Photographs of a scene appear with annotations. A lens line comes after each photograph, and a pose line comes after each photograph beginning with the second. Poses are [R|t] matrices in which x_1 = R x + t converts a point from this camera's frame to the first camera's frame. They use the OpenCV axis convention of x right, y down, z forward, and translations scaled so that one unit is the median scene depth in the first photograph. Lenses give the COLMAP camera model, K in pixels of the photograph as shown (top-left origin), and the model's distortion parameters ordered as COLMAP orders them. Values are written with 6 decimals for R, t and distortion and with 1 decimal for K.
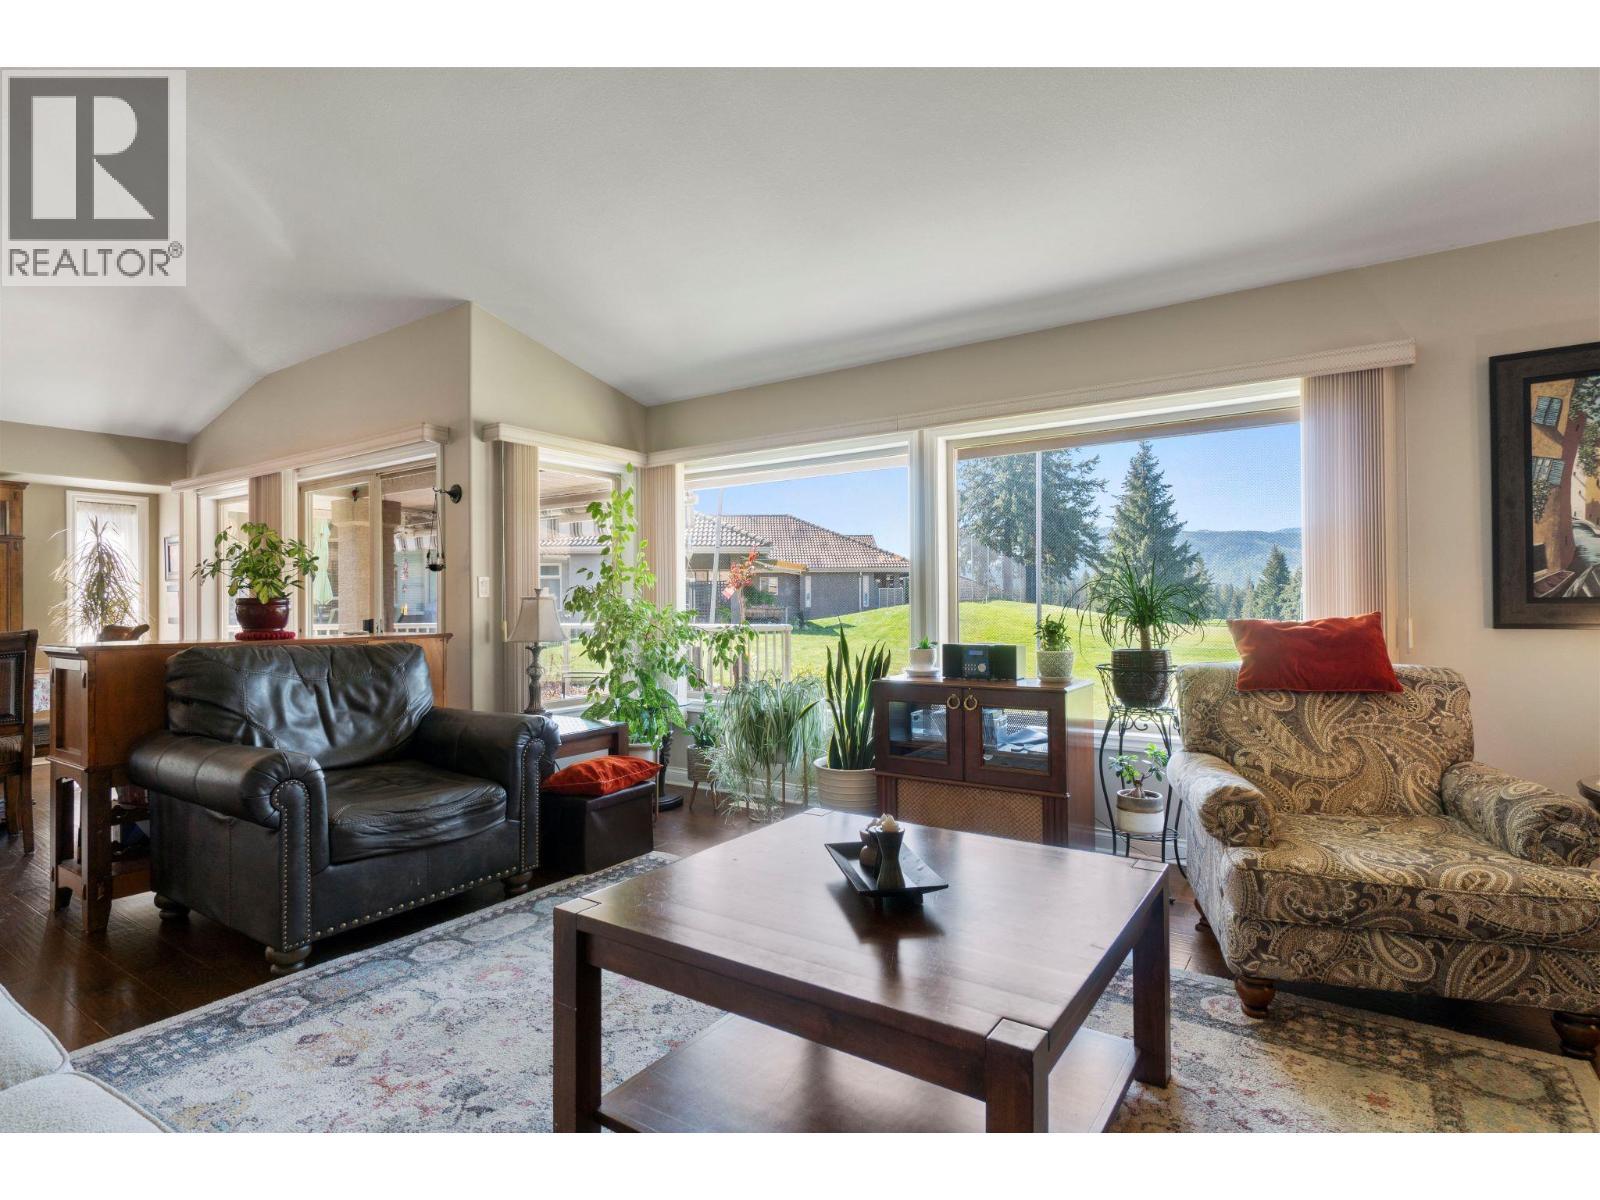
lens RADIAL K [[837.3, 0, 788.9], [0, 837.3, 599.9], [0, 0, 1]] dist [0.001686, -0.000256]
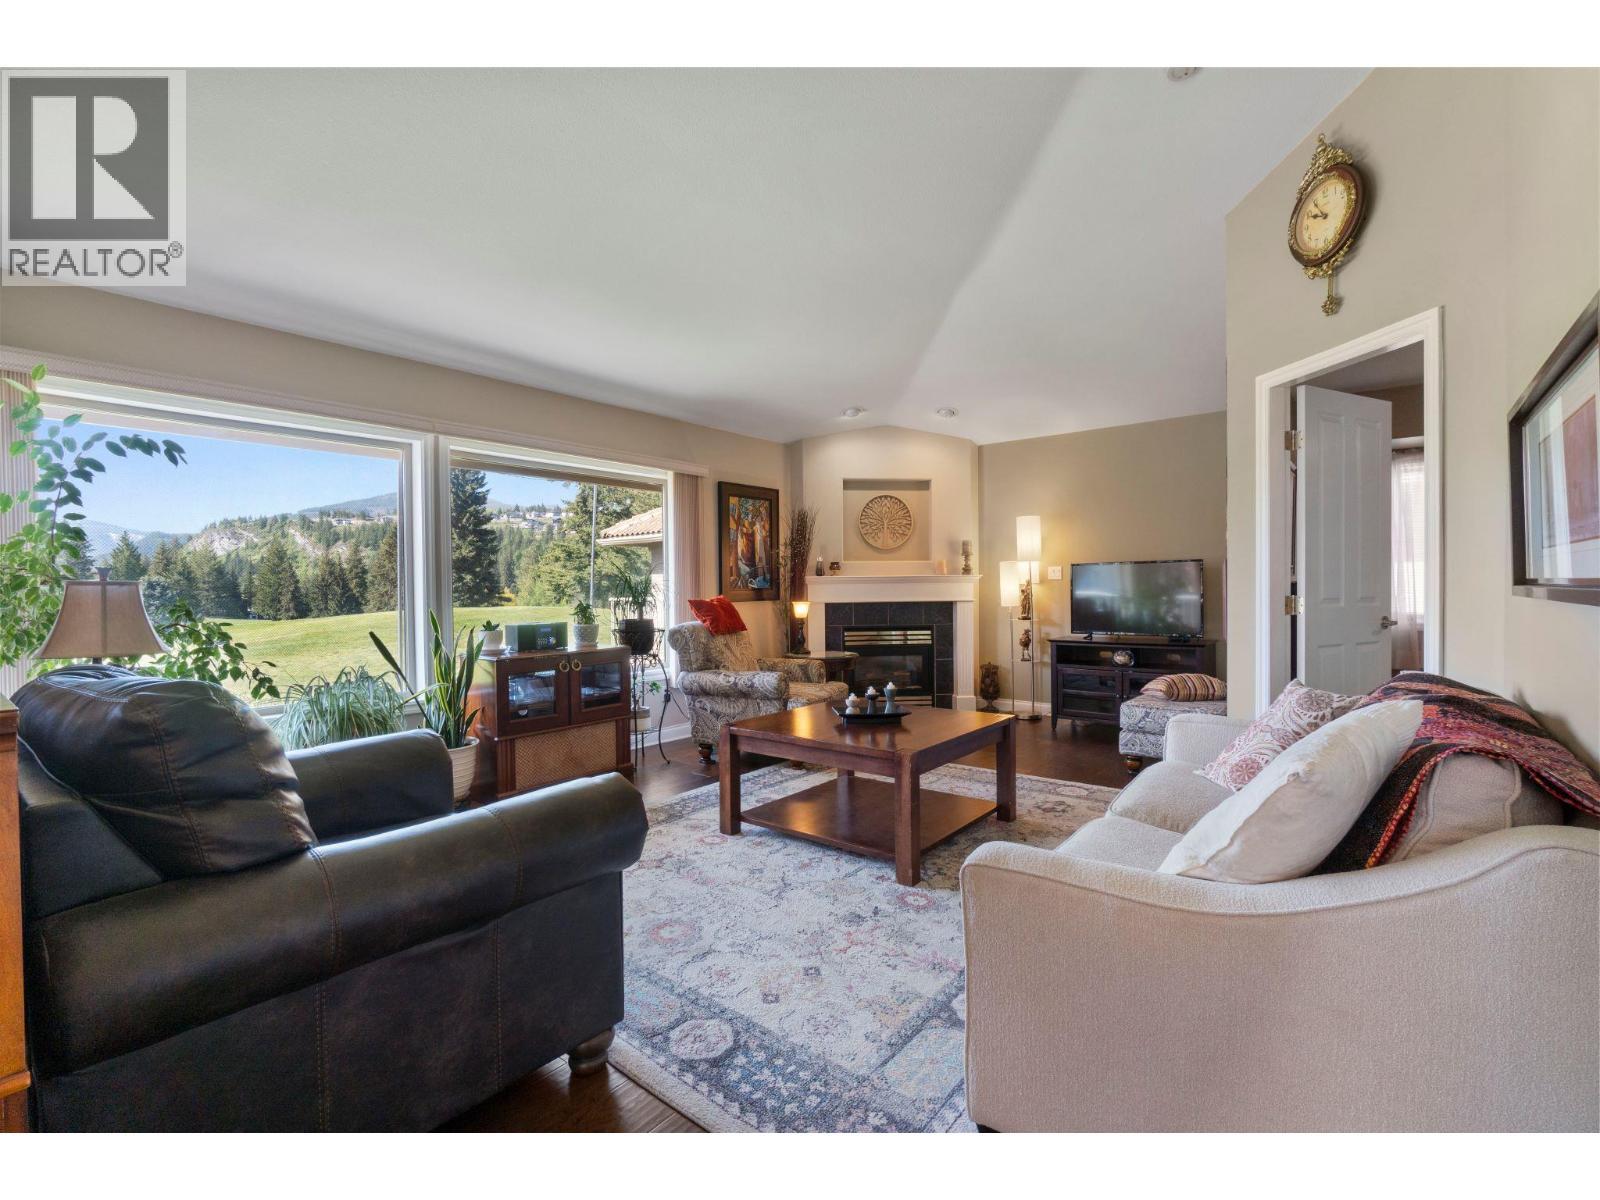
lens RADIAL K [[725.4, 0, 792.9], [0, 725.4, 588.0], [0, 0, 1]] dist [-0.001906, -0.000478]
pose [[0.079381, 0.007265, 0.996818, -0.954104], [0.006579, 0.999948, -0.007812, 0.011010], [-0.996823, 0.007178, 0.079329, 0.578387]]
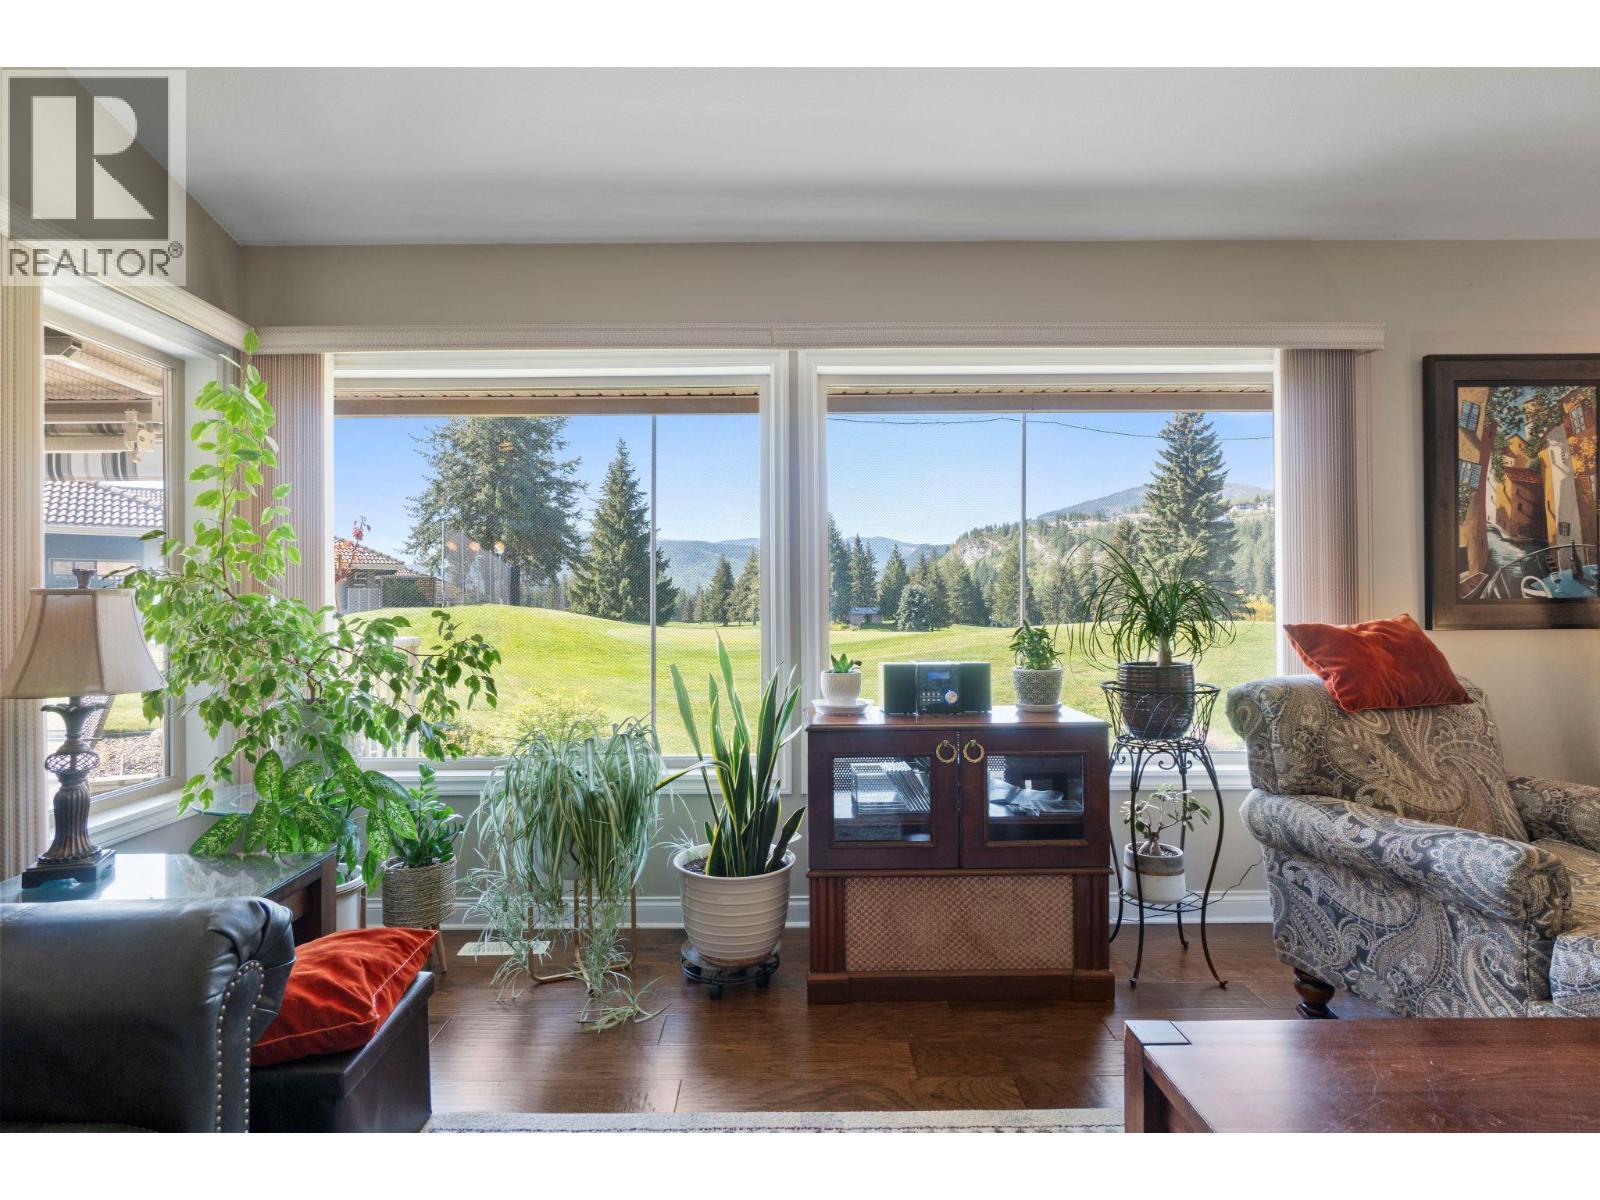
lens RADIAL K [[870.1, 0, 795.6], [0, 870.1, 597.8], [0, 0, 1]] dist [-0.005092, 0.001829]
pose [[0.816557, 0.006596, 0.577226, -0.317296], [-0.002724, 0.999968, -0.007573, 0.005100], [-0.577258, 0.004611, 0.816549, 0.527702]]
